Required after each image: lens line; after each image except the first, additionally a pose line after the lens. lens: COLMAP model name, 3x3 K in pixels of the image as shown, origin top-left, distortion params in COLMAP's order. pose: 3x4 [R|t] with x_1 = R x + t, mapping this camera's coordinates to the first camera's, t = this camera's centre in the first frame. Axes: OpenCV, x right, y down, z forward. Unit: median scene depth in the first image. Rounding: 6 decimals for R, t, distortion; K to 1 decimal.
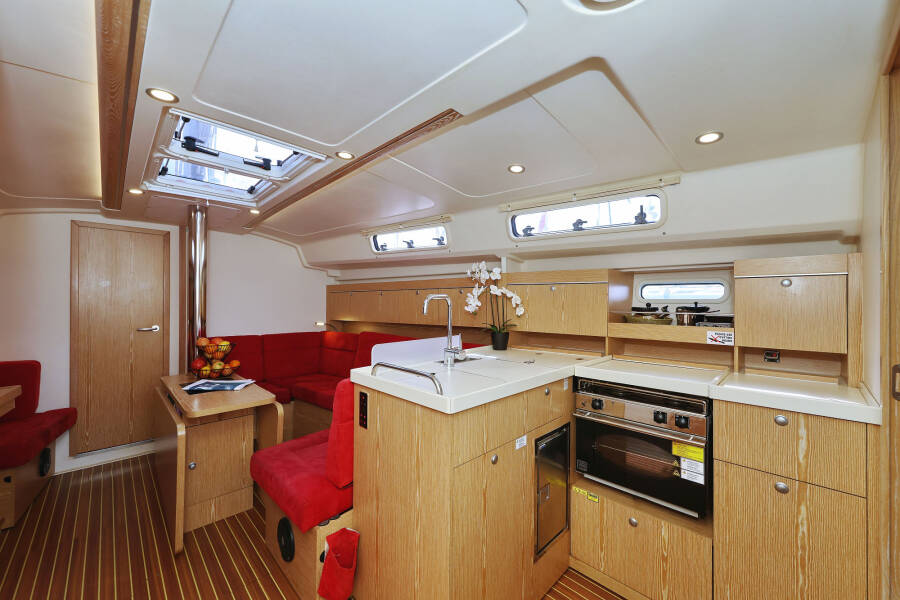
lens RADIAL K [[349.5, 0, 462.1], [0, 349.5, 301.8], [0, 0, 1]] dist [-0.001207, 0.000244]
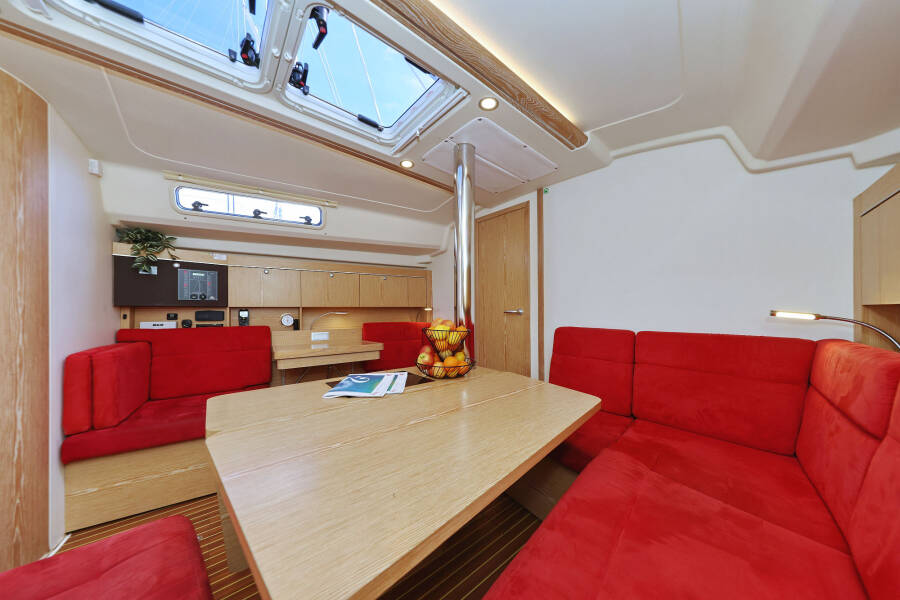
lens RADIAL K [[283.0, 0, 452.4], [0, 283.0, 308.7], [0, 0, 1]] dist [-0.000380, -0.000204]
pose [[-0.115208, -0.007313, -0.993314, -0.151188], [0.002364, 0.999968, -0.007636, 0.089232], [0.993339, -0.003228, -0.115187, 1.104193]]
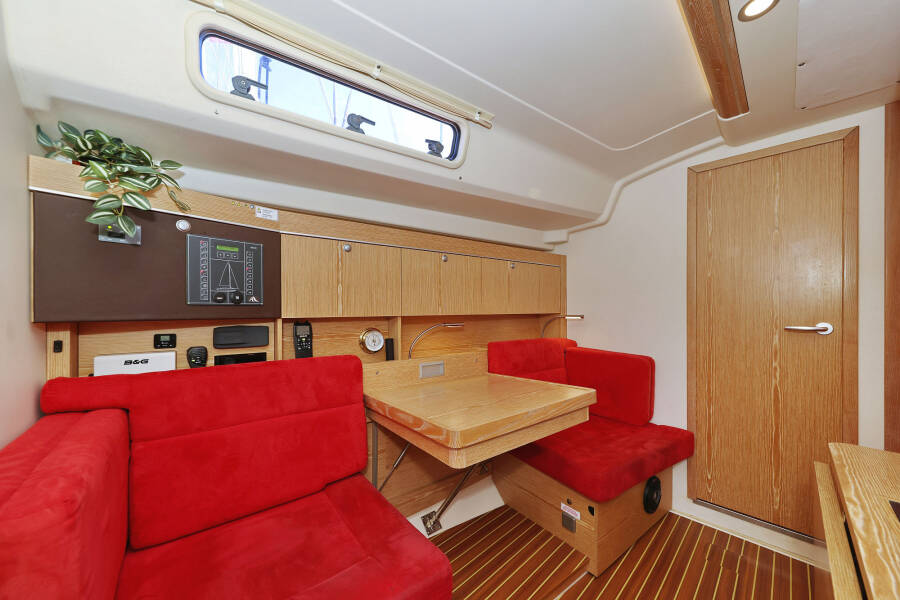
lens RADIAL K [[326.0, 0, 447.2], [0, 326.0, 306.6], [0, 0, 1]] dist [0.000749, -0.000489]
pose [[-0.034462, -0.004246, -0.999397, -0.469043], [-0.002880, 0.999987, -0.004149, 0.058461], [0.999402, 0.002735, -0.034473, 0.569899]]
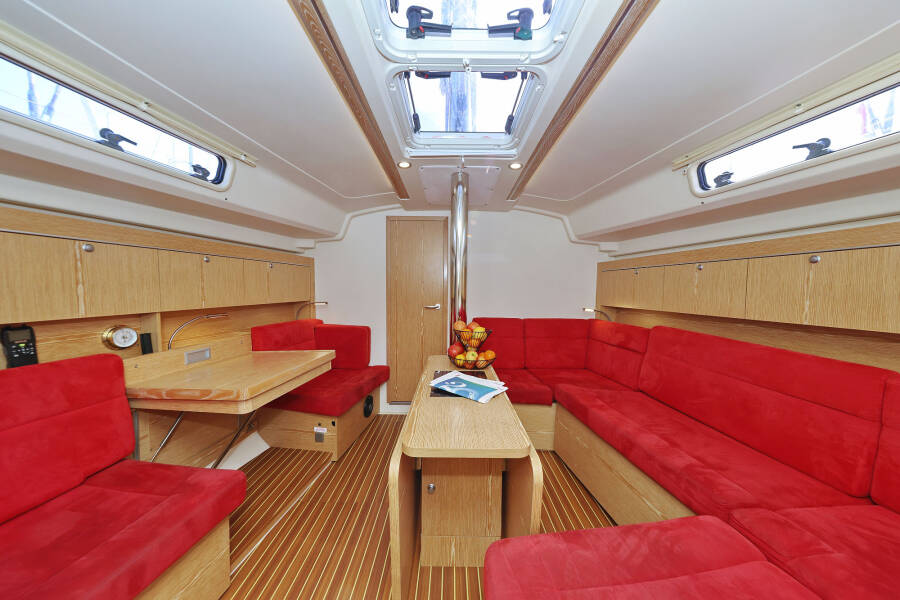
lens RADIAL K [[283.0, 0, 445.7], [0, 283.0, 301.3], [0, 0, 1]] dist [-0.000380, -0.000204]
pose [[0.686945, 0.038674, -0.725679, -0.252792], [-0.005688, 0.998838, 0.047847, 0.020518], [0.726687, -0.028741, 0.686367, 0.490162]]
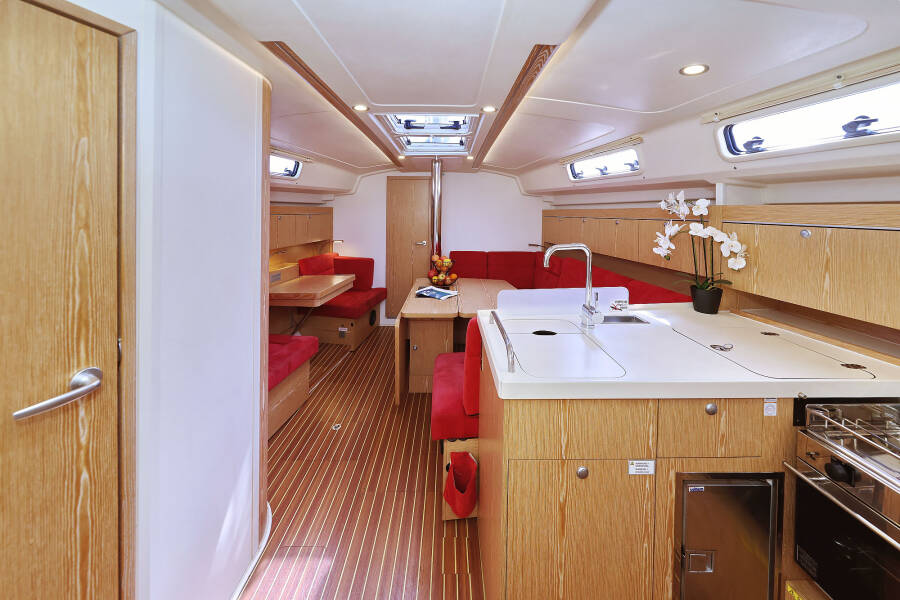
lens RADIAL K [[319.9, 0, 447.8], [0, 319.9, 212.0], [0, 0, 1]] dist [-0.003352, -0.000068]
pose [[0.699260, 0.002074, -0.714864, 0.202920], [-0.002094, 0.999997, 0.000852, -0.069260], [0.714864, 0.000901, 0.699263, 0.146184]]
